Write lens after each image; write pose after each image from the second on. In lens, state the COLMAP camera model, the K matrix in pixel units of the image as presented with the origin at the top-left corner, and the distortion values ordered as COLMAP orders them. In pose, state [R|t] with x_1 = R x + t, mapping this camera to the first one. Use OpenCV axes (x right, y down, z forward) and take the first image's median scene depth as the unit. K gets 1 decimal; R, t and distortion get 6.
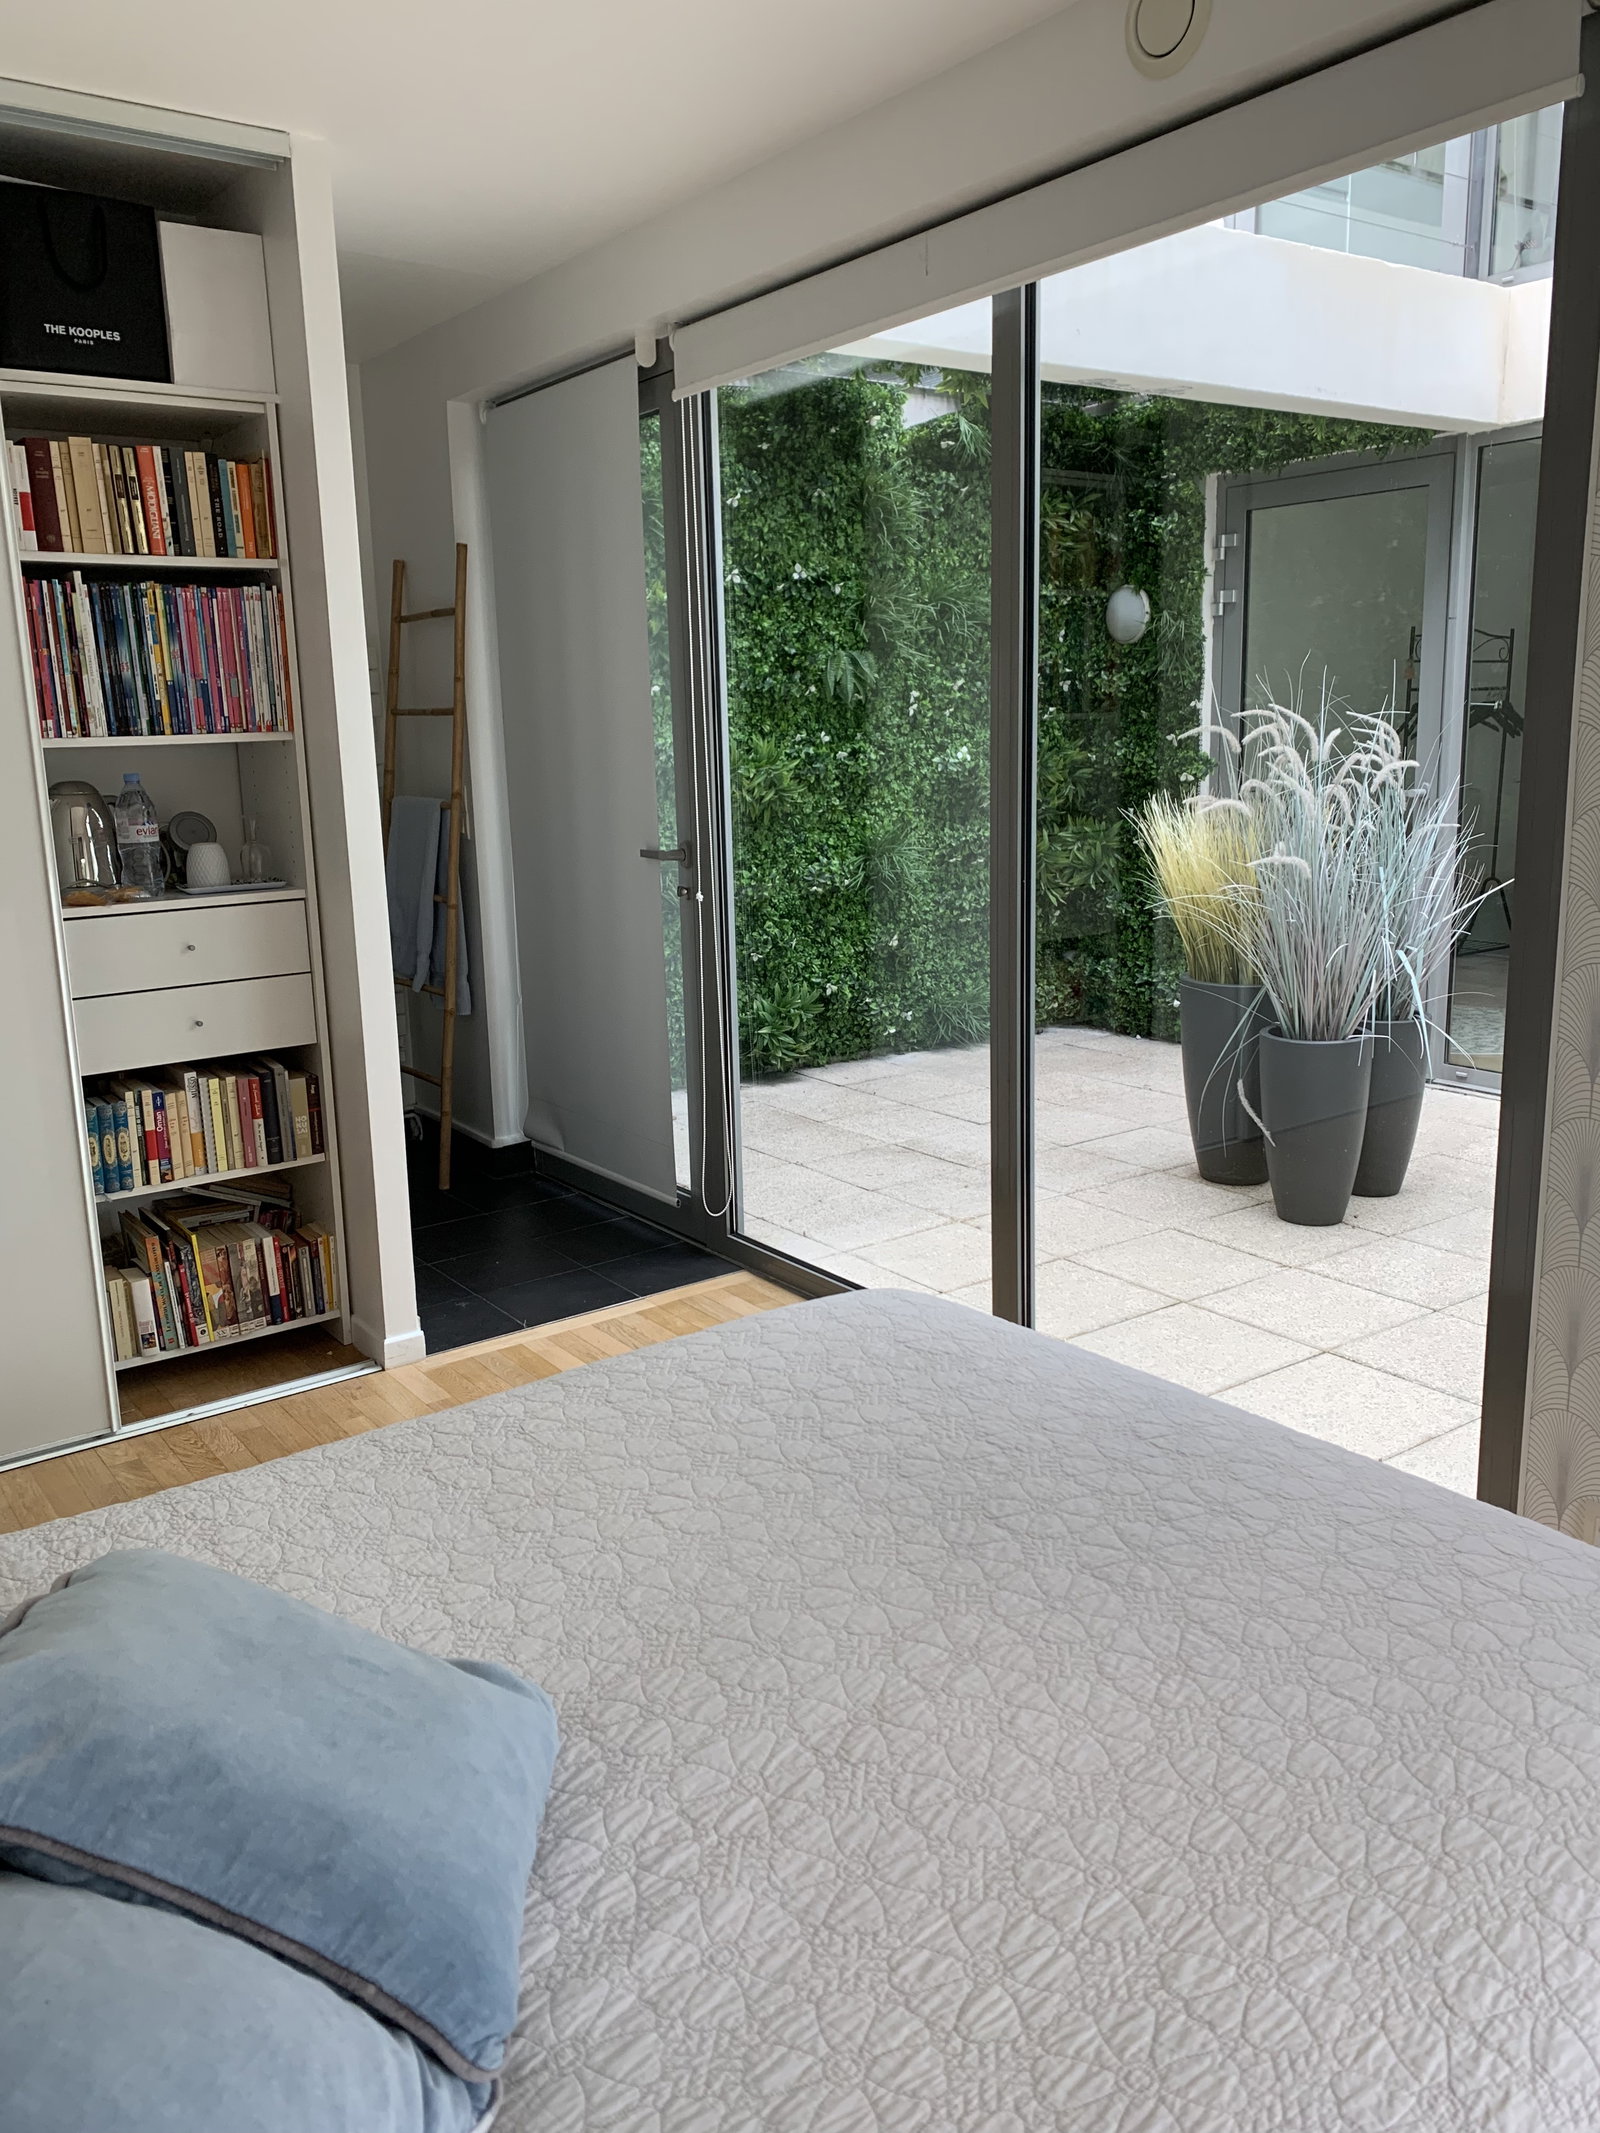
lens RADIAL K [[1611.8, 0, 808.6], [0, 1611.8, 1056.9], [0, 0, 1]] dist [0.073606, -0.095083]
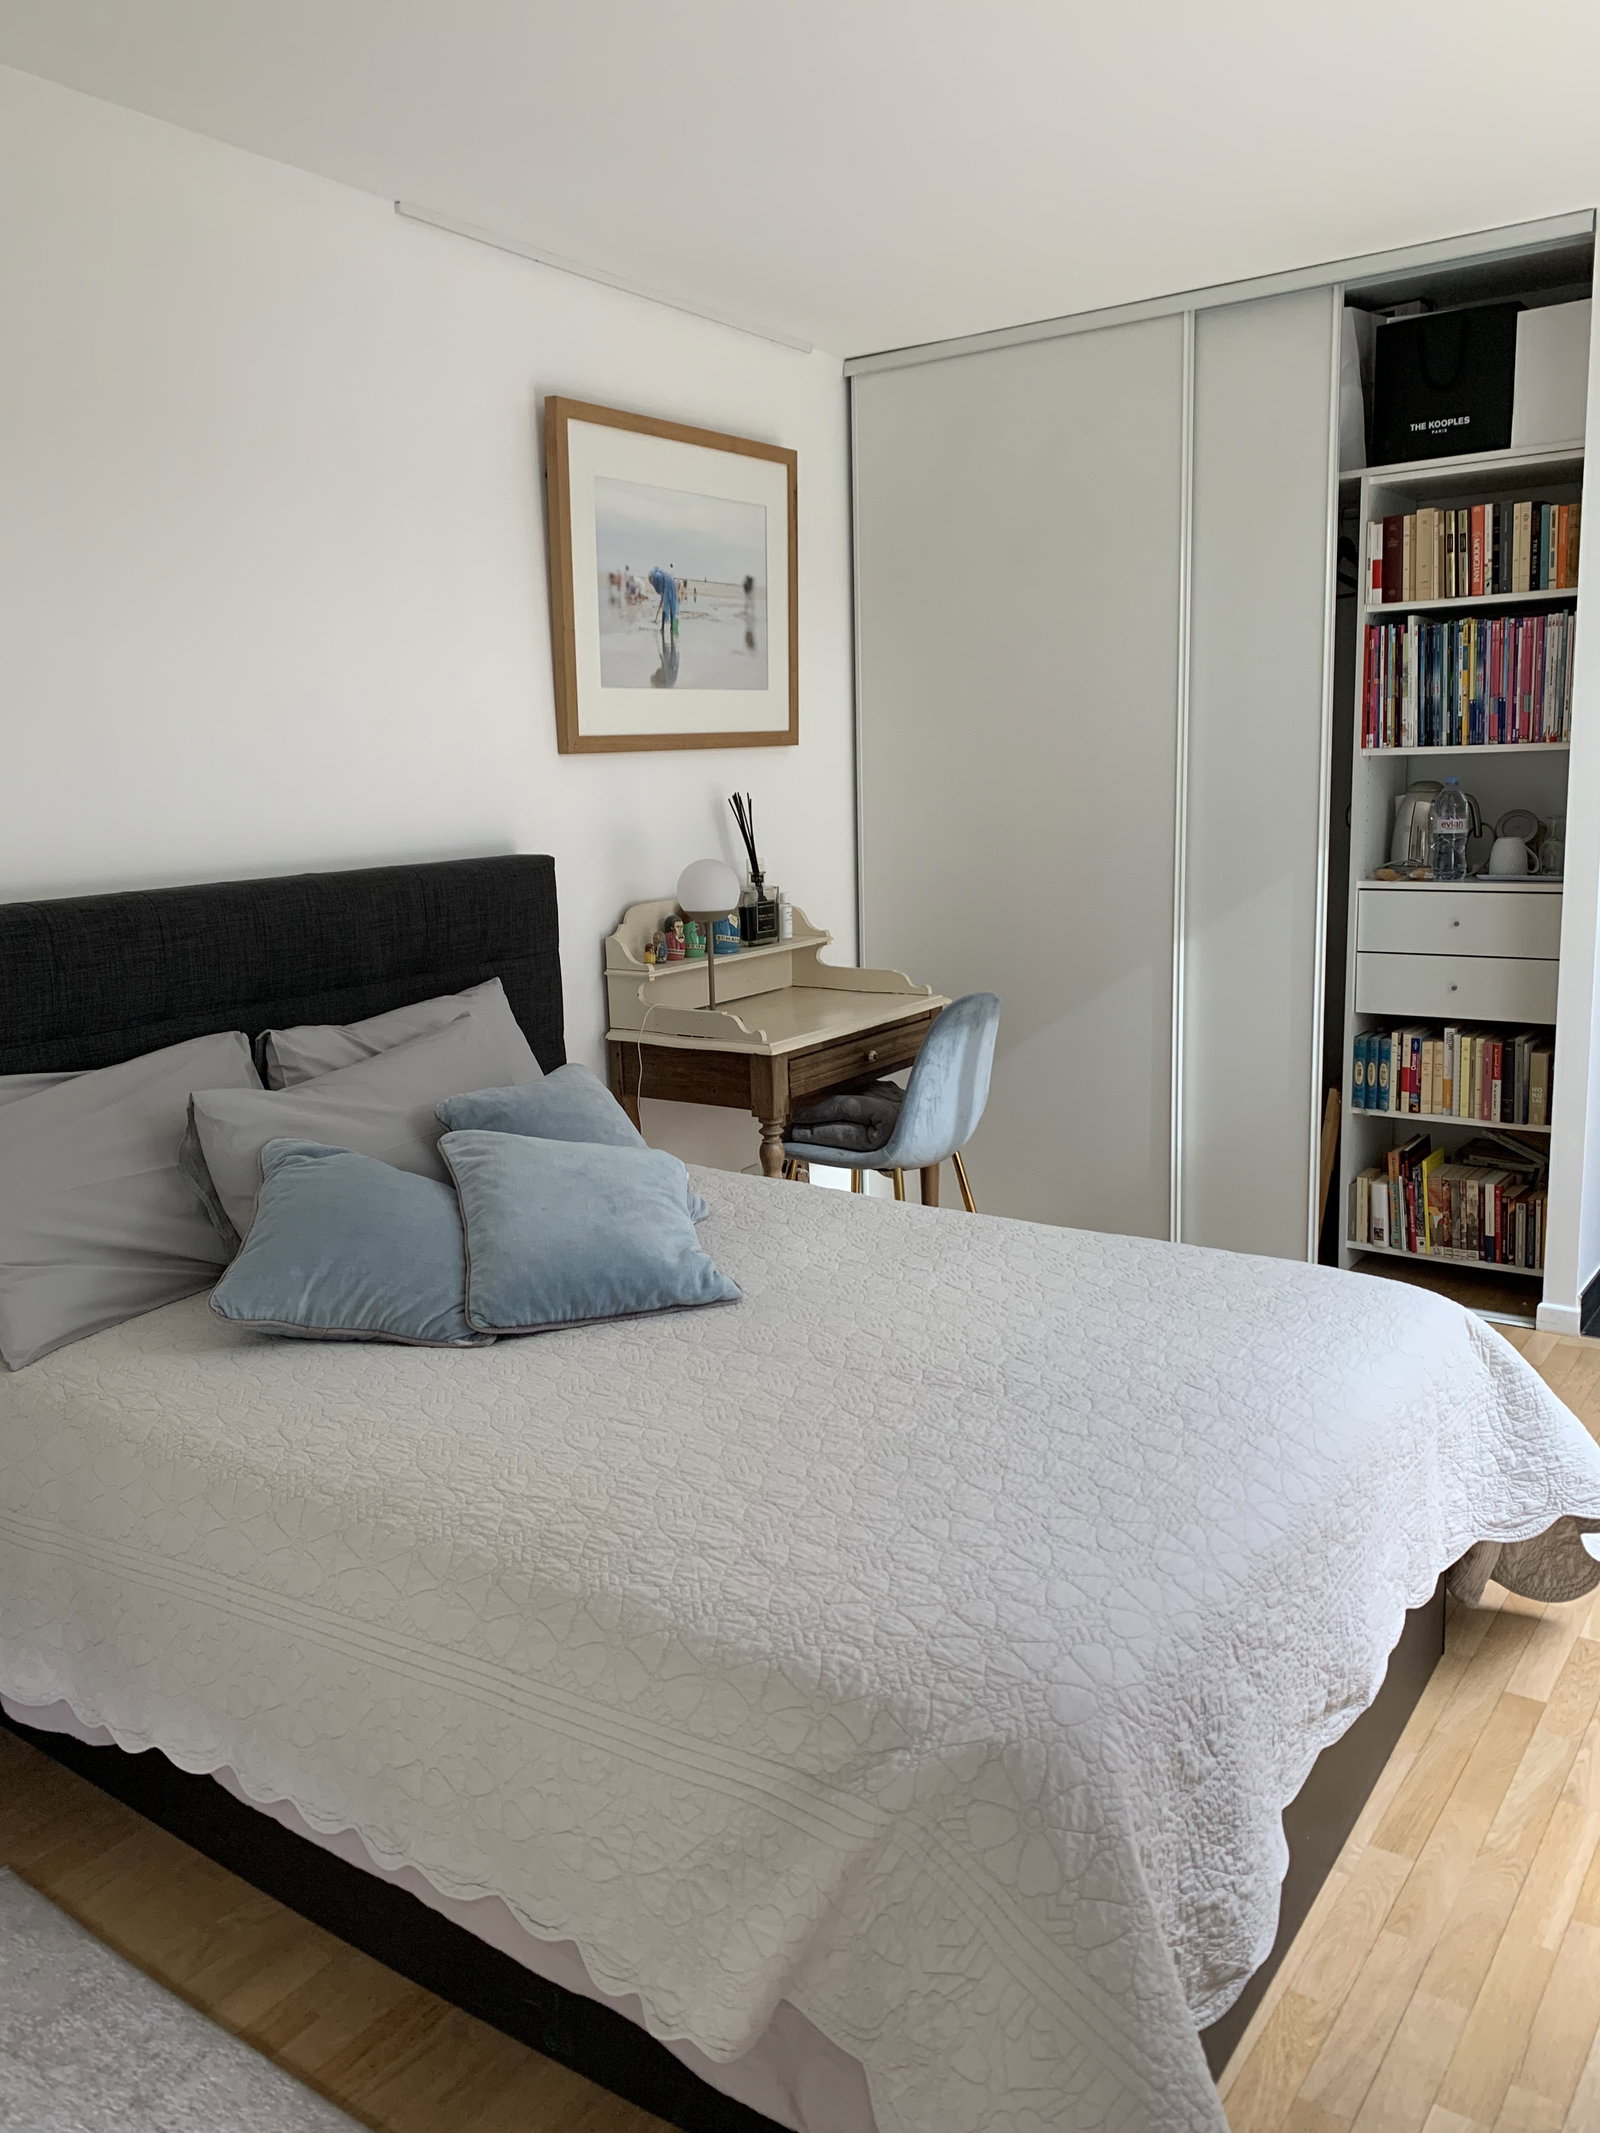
lens RADIAL K [[1611.8, 0, 808.6], [0, 1611.8, 1056.9], [0, 0, 1]] dist [0.073606, -0.095083]
pose [[0.327628, 0.191290, -0.925239, 0.594464], [-0.171119, 0.975108, 0.141007, -0.059639], [0.929181, 0.112128, 0.352206, 0.153579]]
